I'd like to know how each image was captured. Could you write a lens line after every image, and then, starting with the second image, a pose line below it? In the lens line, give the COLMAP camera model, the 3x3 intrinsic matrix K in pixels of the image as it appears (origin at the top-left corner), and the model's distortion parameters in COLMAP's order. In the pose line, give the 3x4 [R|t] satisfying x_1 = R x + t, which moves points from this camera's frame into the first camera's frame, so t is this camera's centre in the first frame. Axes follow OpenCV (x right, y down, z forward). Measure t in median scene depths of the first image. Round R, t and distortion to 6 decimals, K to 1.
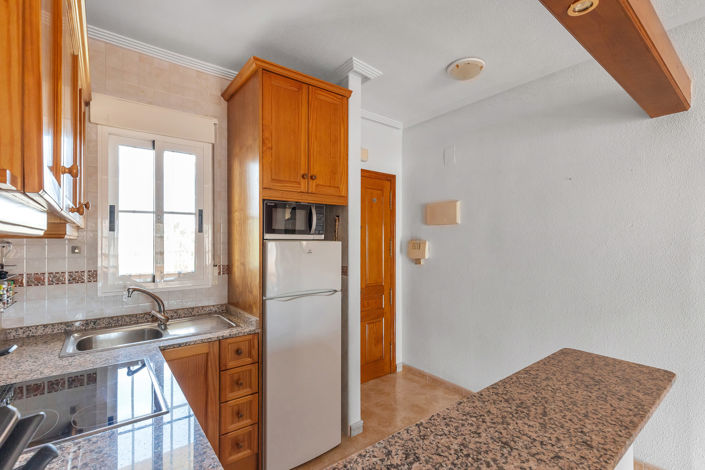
lens RADIAL K [[316.3, 0, 352.5], [0, 316.3, 235.0], [0, 0, 1]] dist [0.005975, 0.000440]
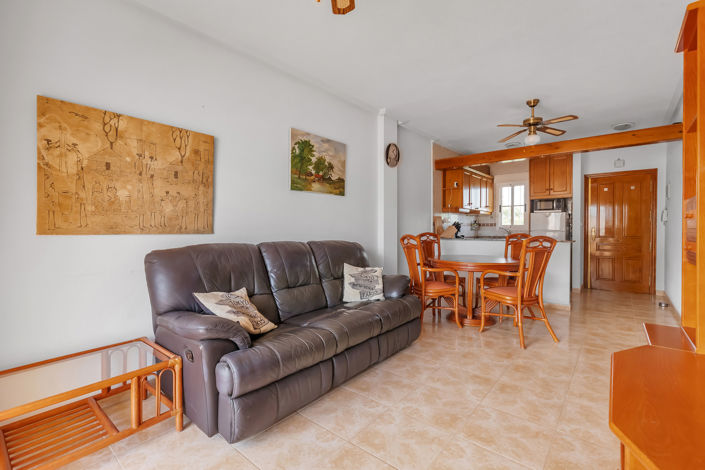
lens RADIAL K [[316.3, 0, 352.5], [0, 316.3, 235.0], [0, 0, 1]] dist [0.005975, 0.000440]
pose [[0.231102, 0.012382, -0.972851, 2.118717], [0.014743, 0.999760, 0.016227, 0.144942], [0.972818, -0.018092, 0.230864, -1.303801]]
